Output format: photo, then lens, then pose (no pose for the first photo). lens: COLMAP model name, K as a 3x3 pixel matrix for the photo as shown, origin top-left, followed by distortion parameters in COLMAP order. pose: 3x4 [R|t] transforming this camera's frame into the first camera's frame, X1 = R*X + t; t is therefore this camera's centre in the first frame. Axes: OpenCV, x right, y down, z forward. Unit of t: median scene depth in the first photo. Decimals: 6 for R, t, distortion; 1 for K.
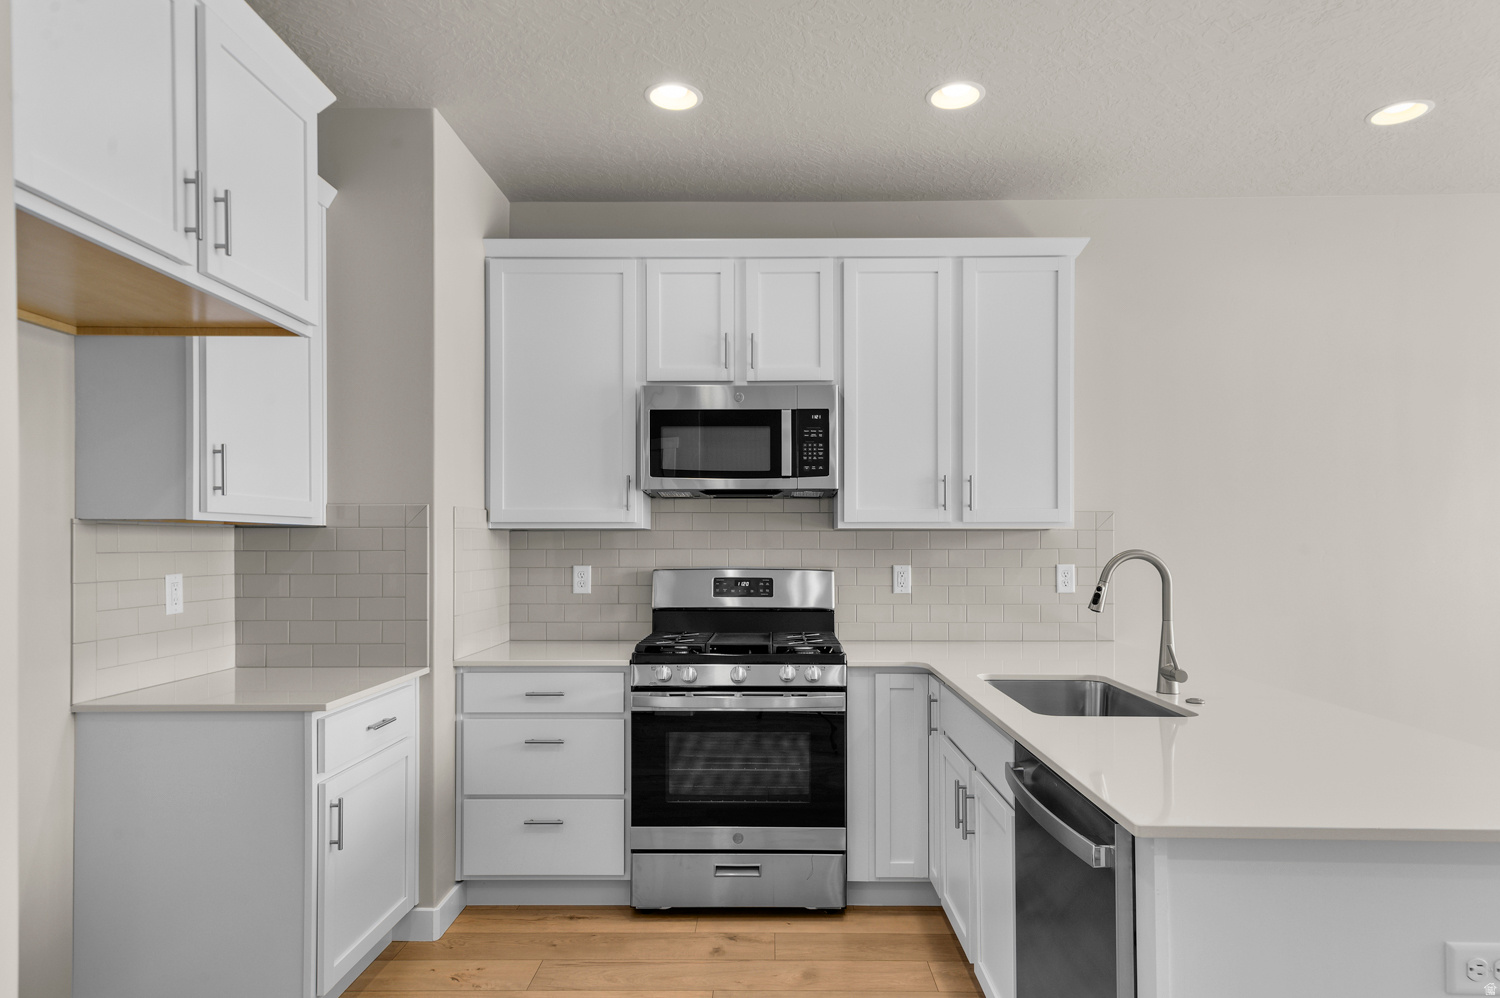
lens RADIAL K [[917.6, 0, 758.9], [0, 917.6, 536.3], [0, 0, 1]] dist [0.004659, -0.000336]
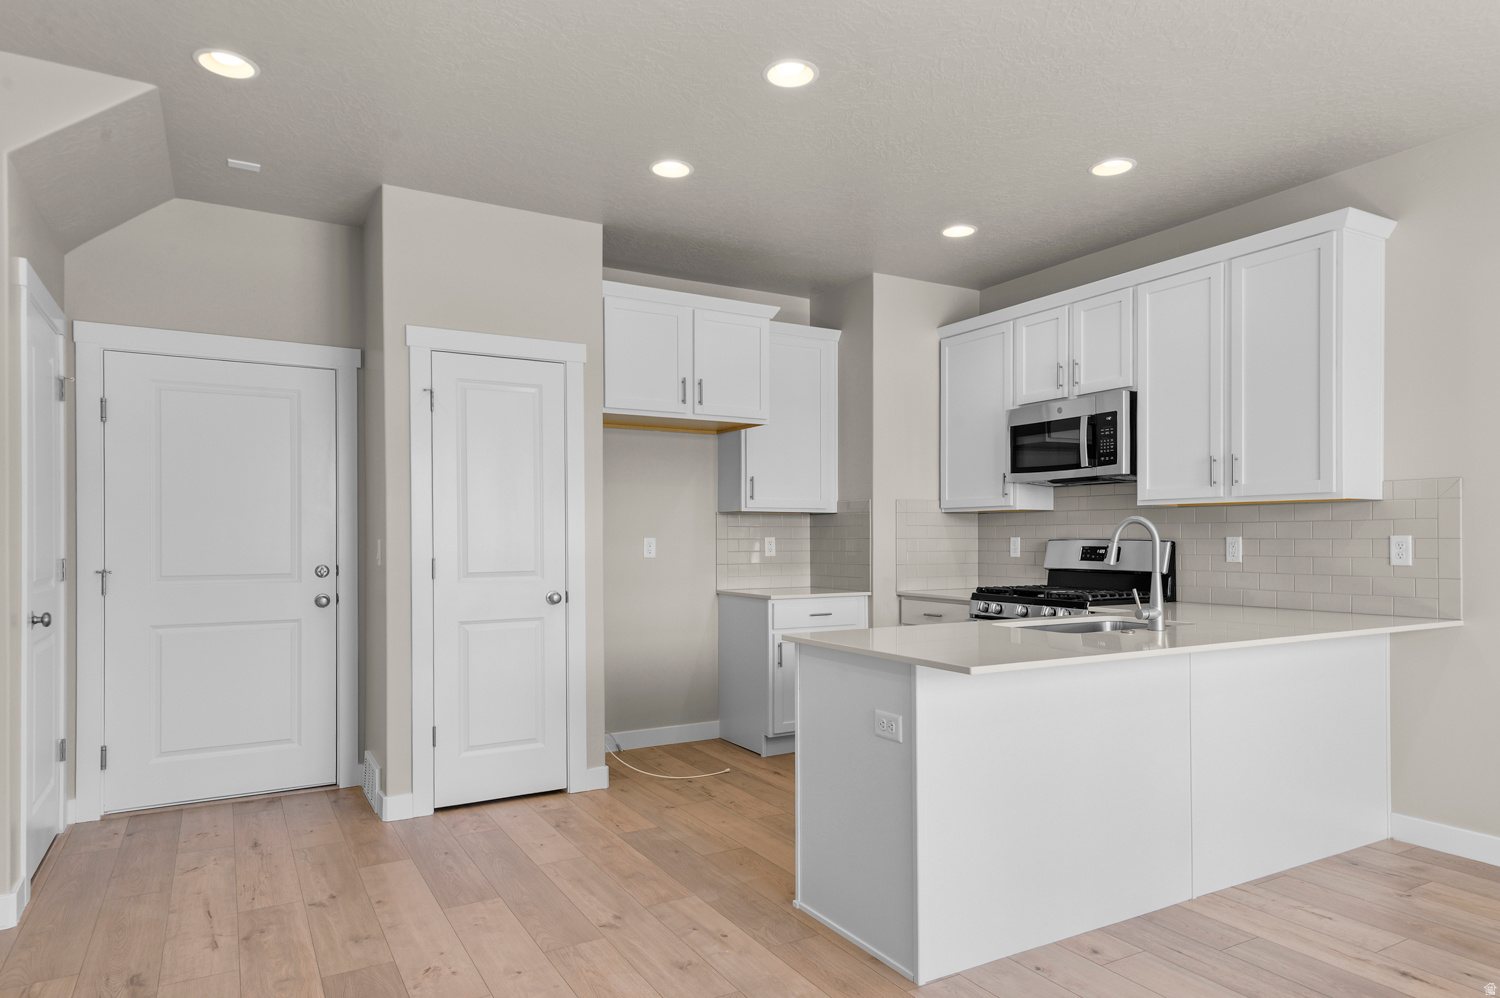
lens RADIAL K [[917.6, 0, 758.9], [0, 917.6, 536.3], [0, 0, 1]] dist [0.004659, -0.000336]
pose [[0.501555, -0.001880, -0.865124, 0.920056], [0.007912, 0.999966, 0.002415, 0.026495], [0.865090, -0.008056, 0.501552, -0.059507]]
